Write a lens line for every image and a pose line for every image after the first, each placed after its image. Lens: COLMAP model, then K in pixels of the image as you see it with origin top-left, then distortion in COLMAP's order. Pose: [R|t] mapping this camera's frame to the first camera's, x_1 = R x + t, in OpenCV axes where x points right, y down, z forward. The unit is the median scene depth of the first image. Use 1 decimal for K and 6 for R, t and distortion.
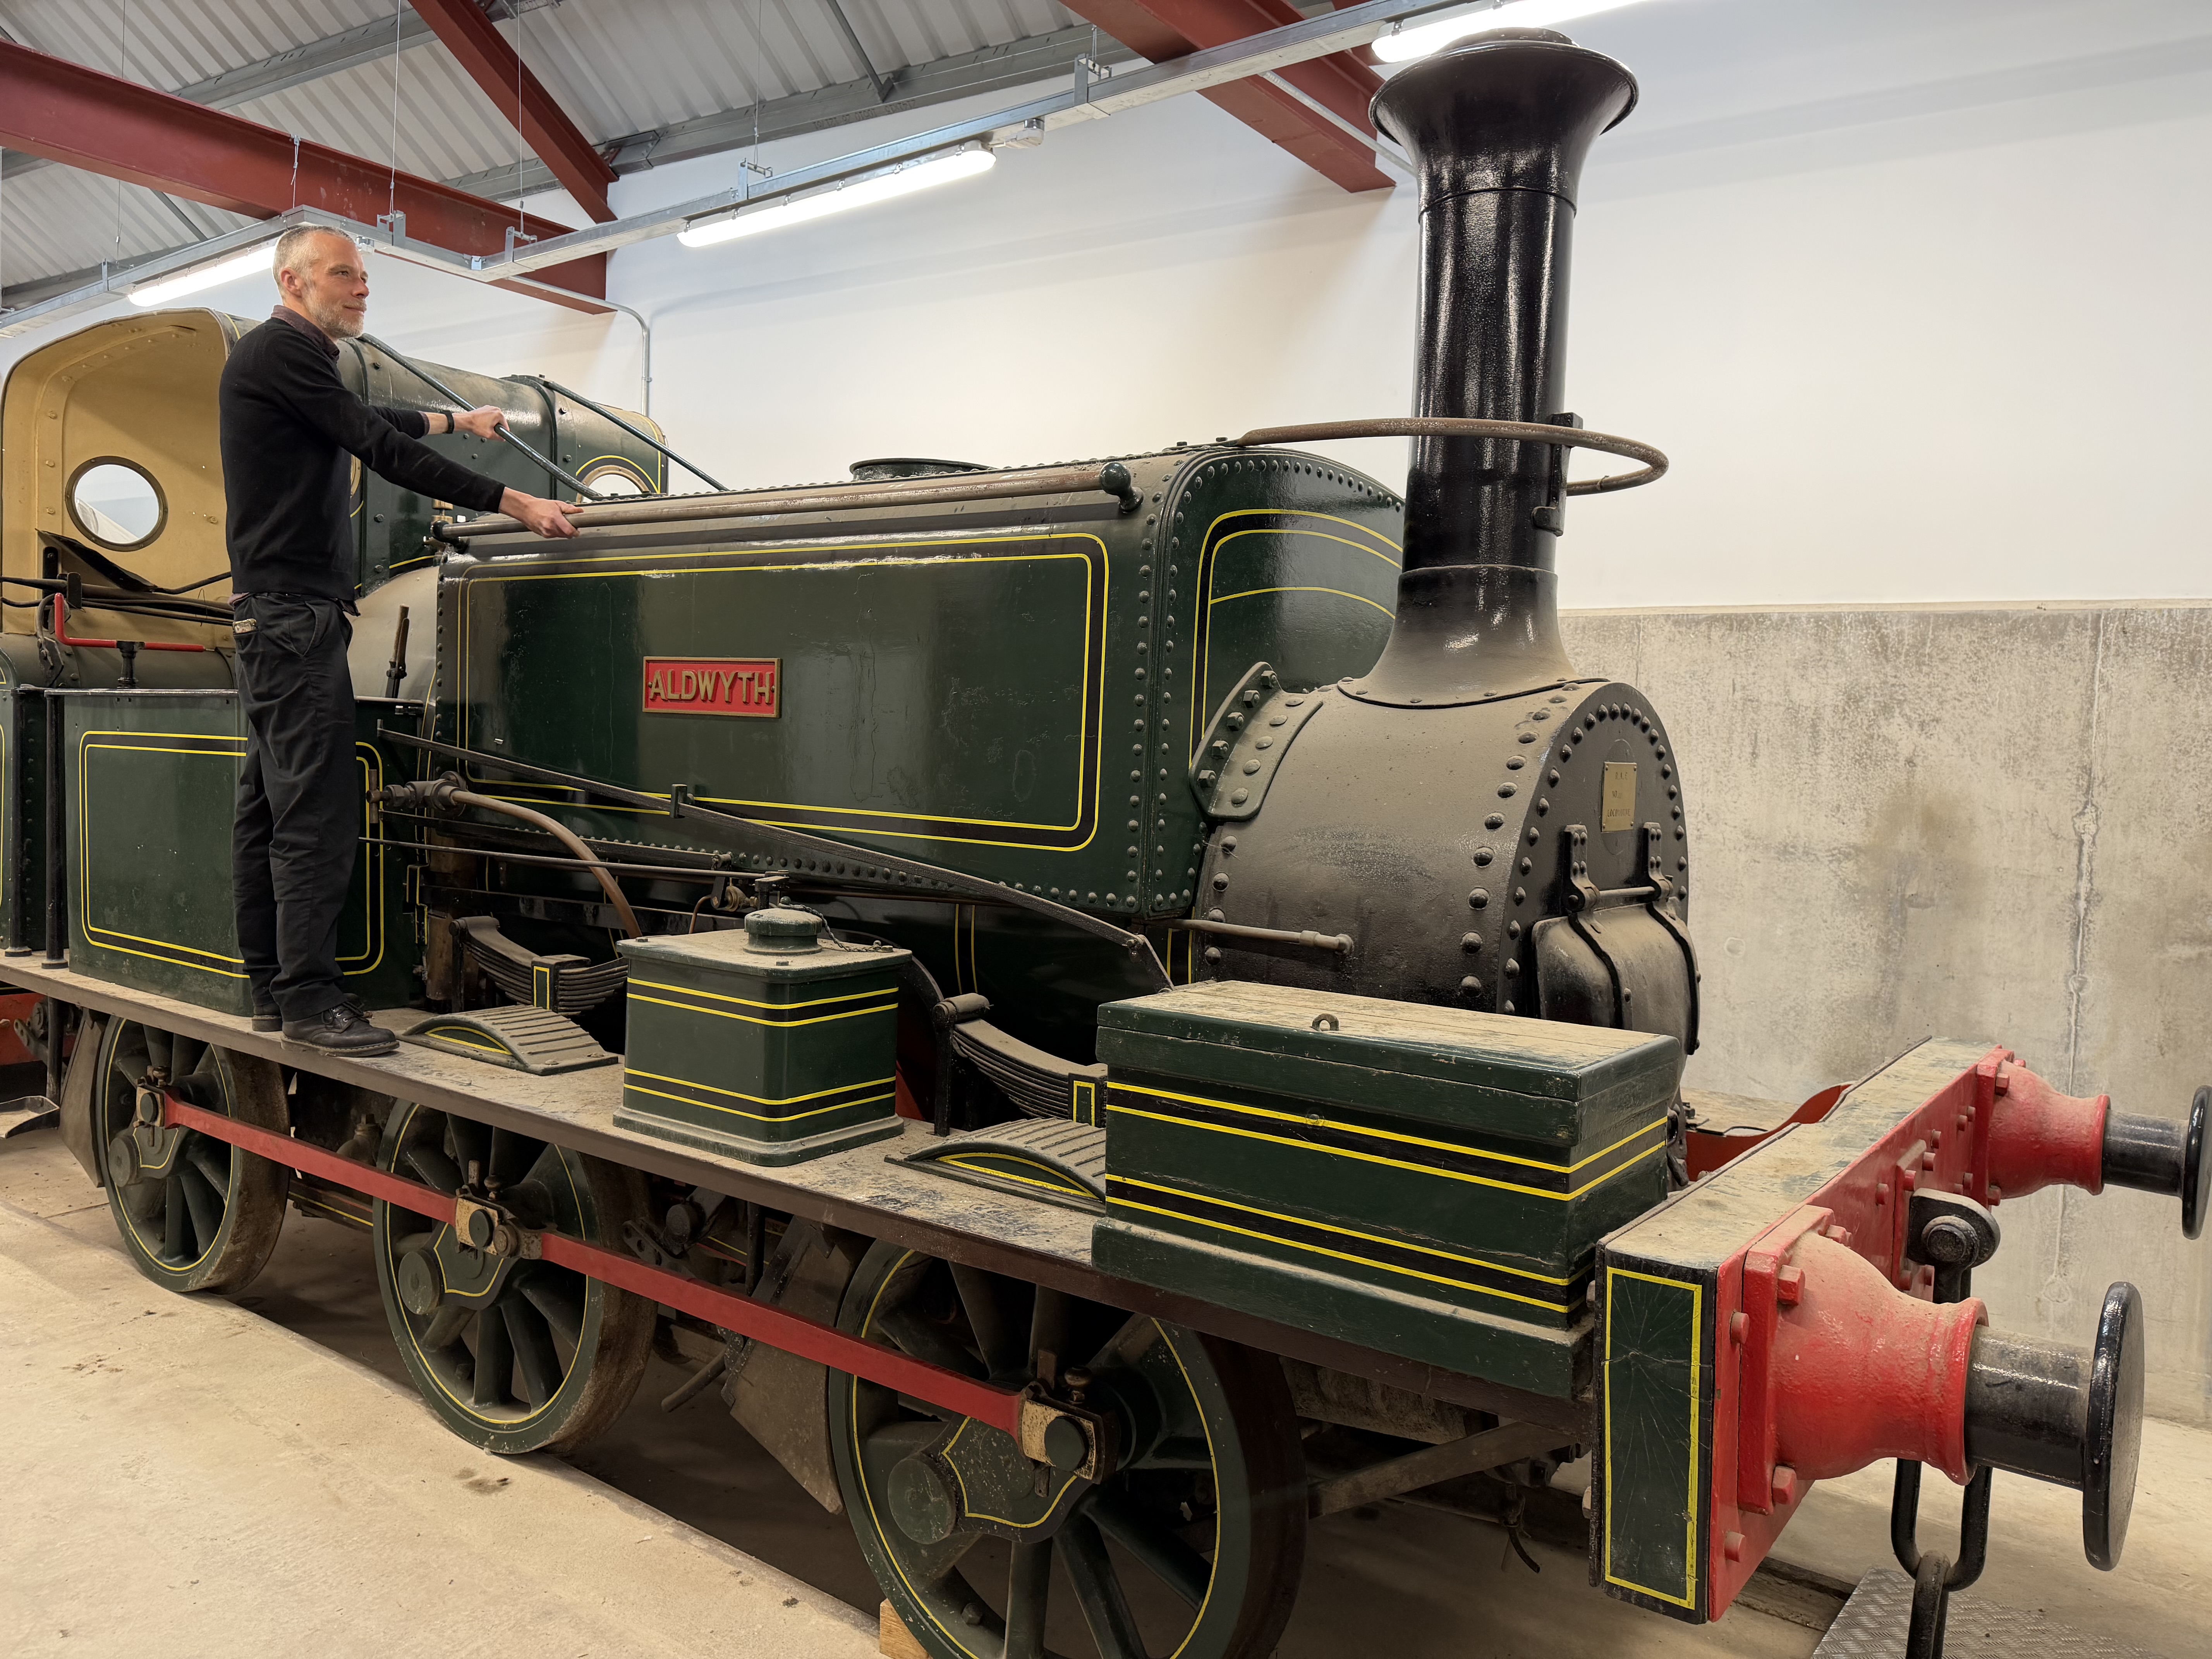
lens RADIAL K [[1556.2, 0, 1098.1], [0, 1556.2, 822.4], [0, 0, 1]] dist [0.019760, -0.020821]
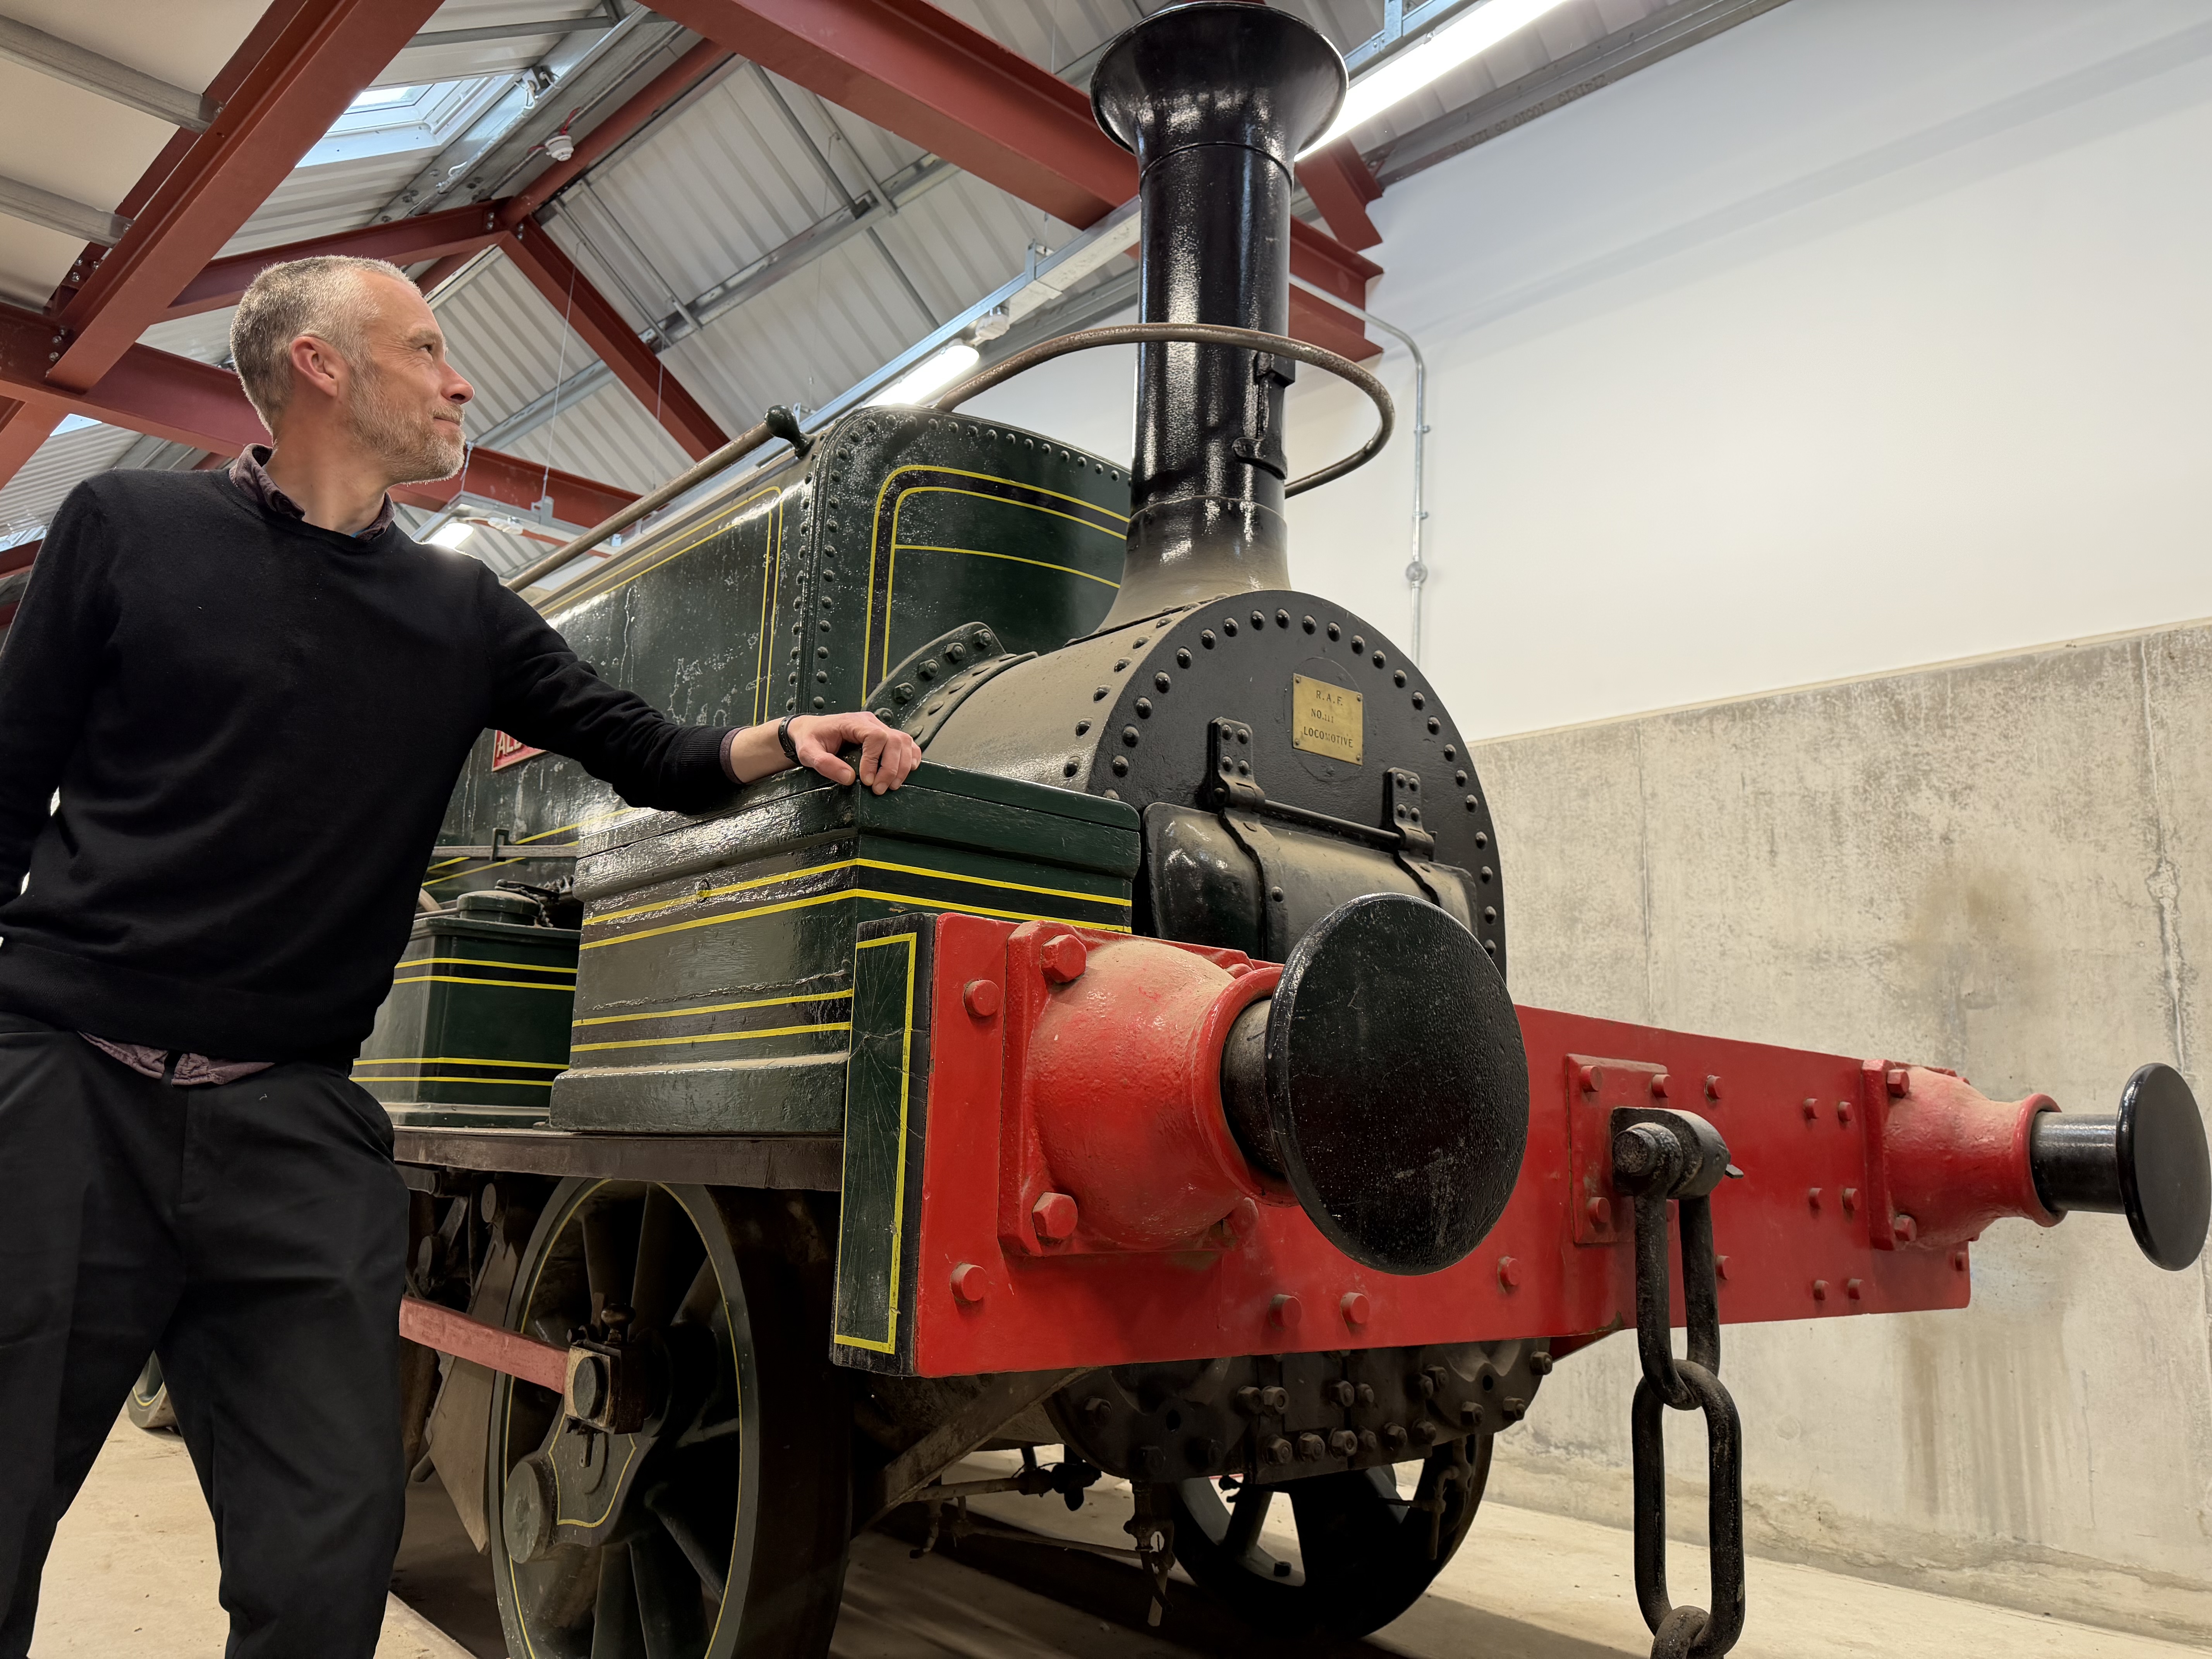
lens RADIAL K [[1557.2, 0, 1096.5], [0, 1557.2, 826.5], [0, 0, 1]] dist [0.016300, -0.018097]
pose [[0.975104, -0.045782, -0.216973, 0.258236], [-0.009606, 0.968816, -0.247595, 0.174072], [0.221542, 0.243515, 0.944256, 0.092030]]
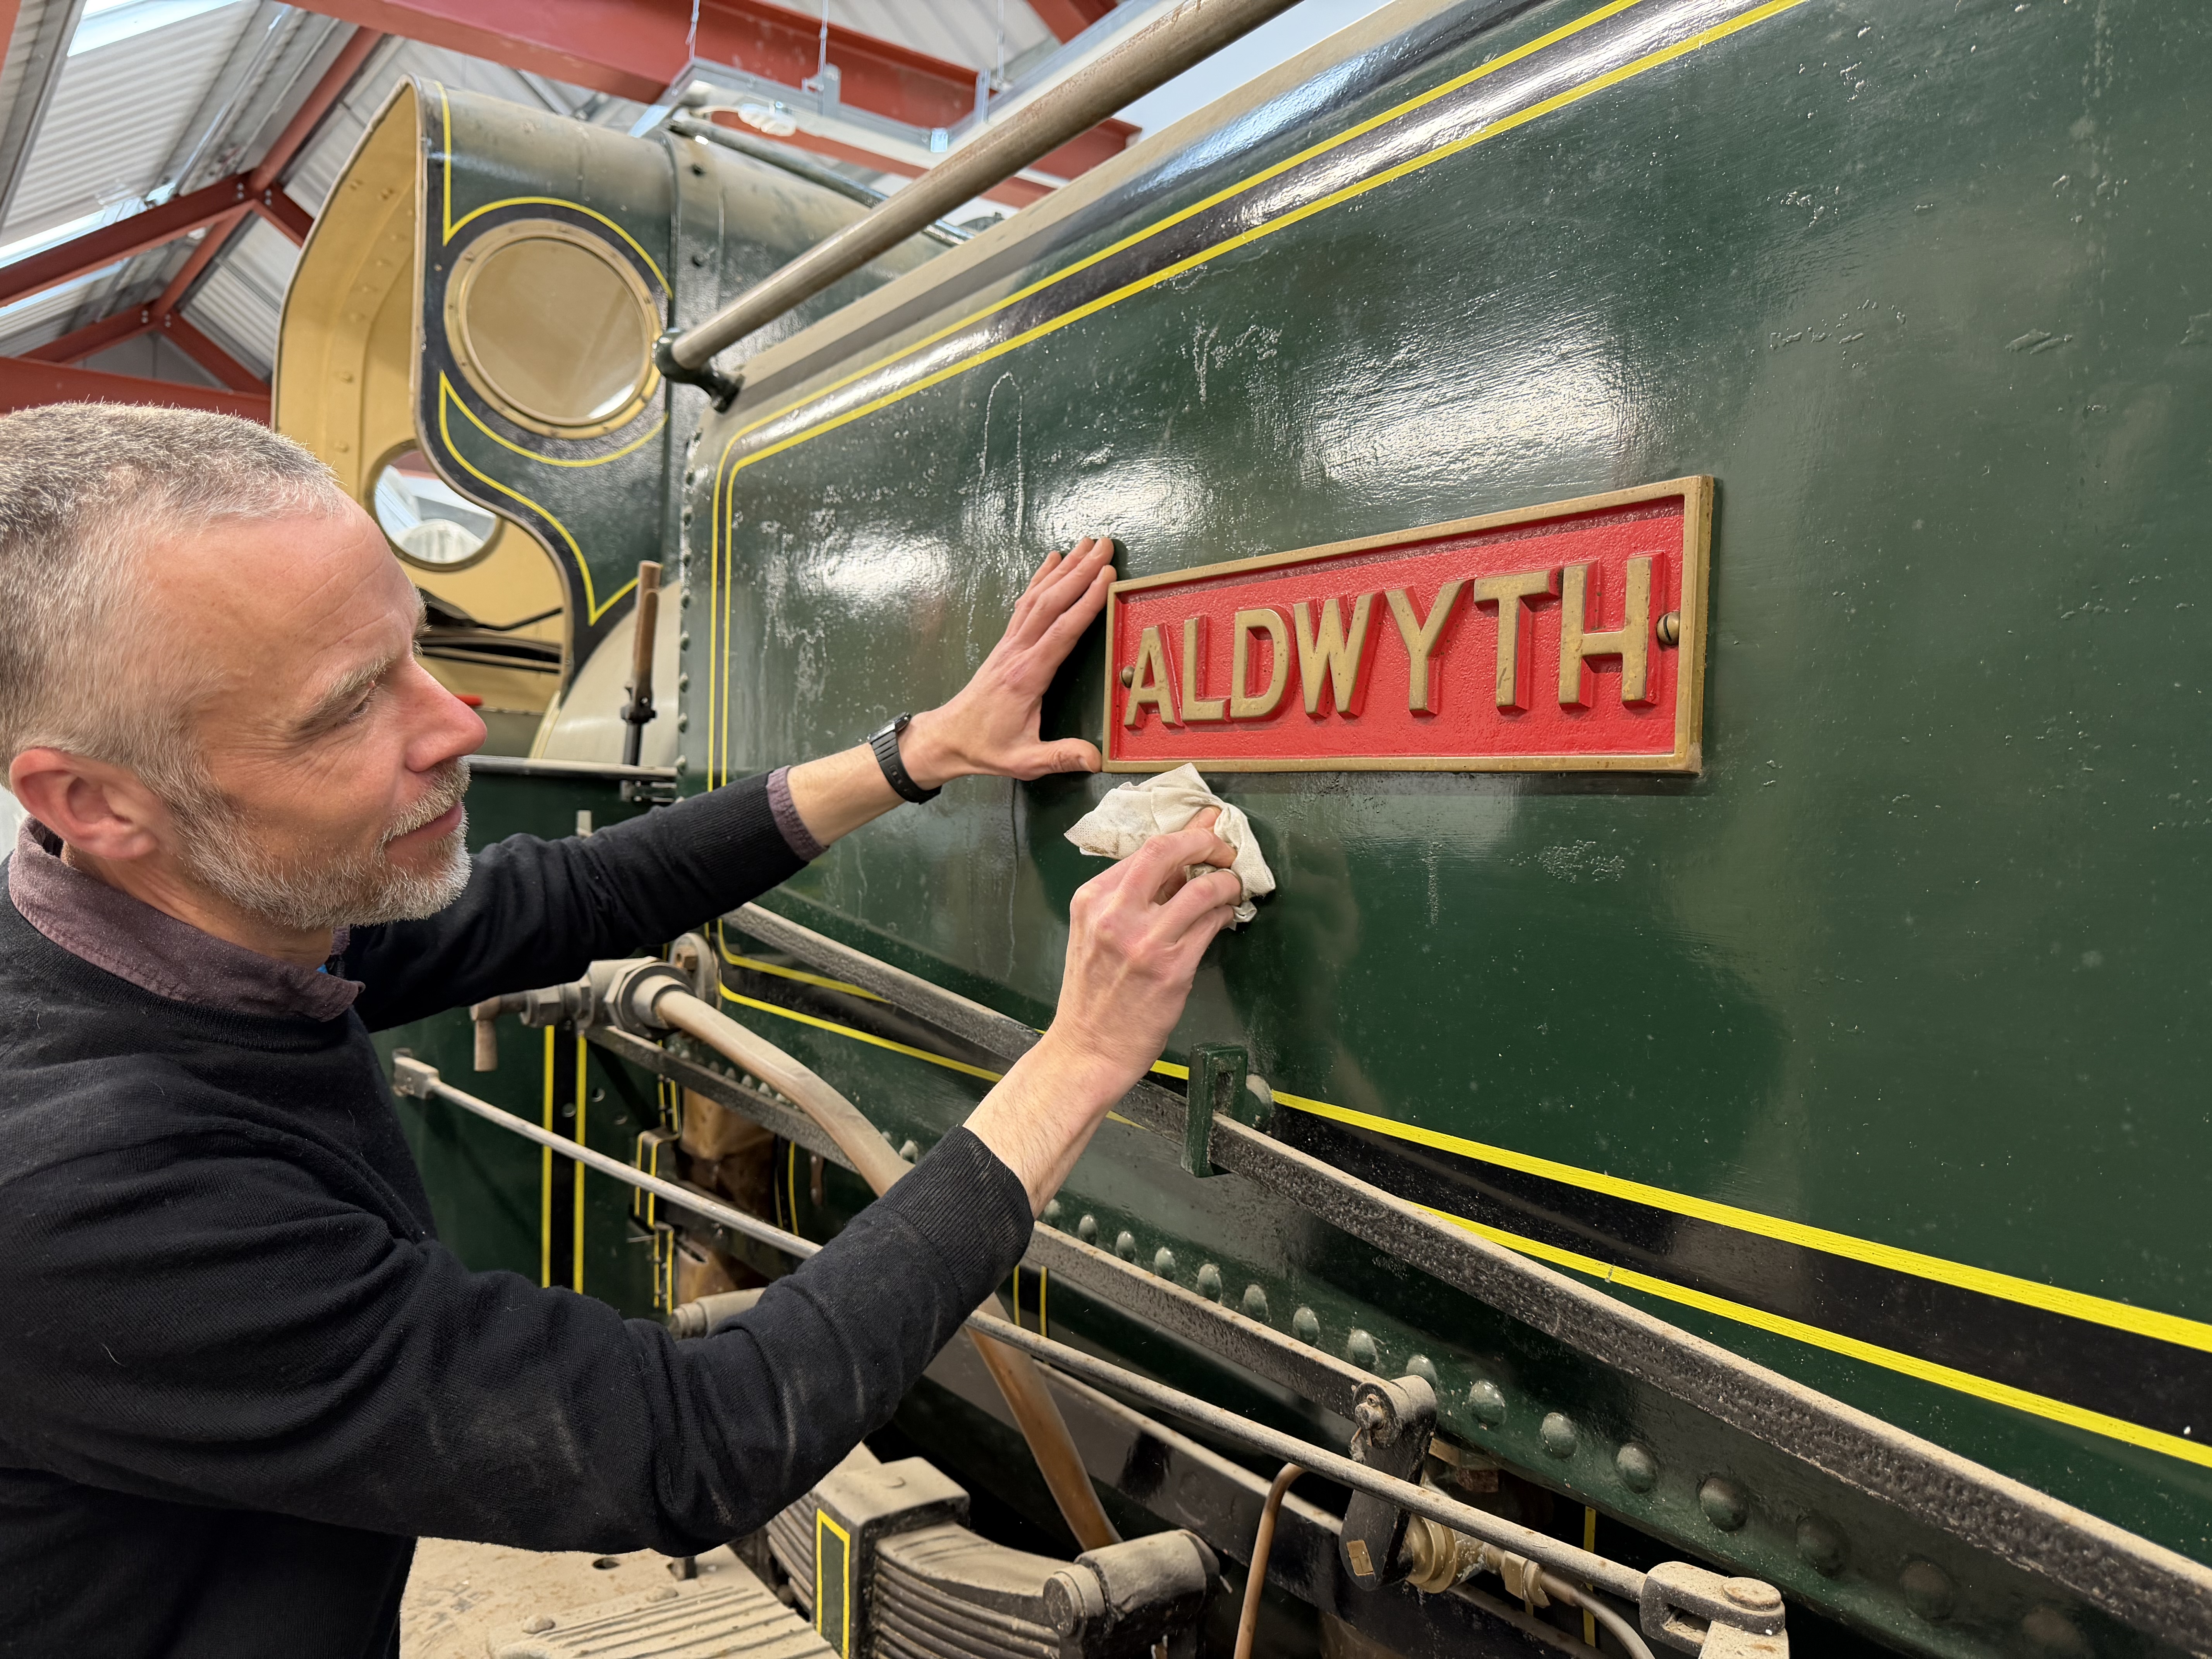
lens RADIAL K [[1535.3, 0, 1104.7], [0, 1535.3, 849.8], [0, 0, 1]] dist [0.110154, -0.135361]
pose [[0.944209, -0.000731, -0.329347, -0.156566], [-0.013491, 0.999072, -0.040893, -0.035320], [0.329072, 0.043055, 0.943323, 0.580438]]
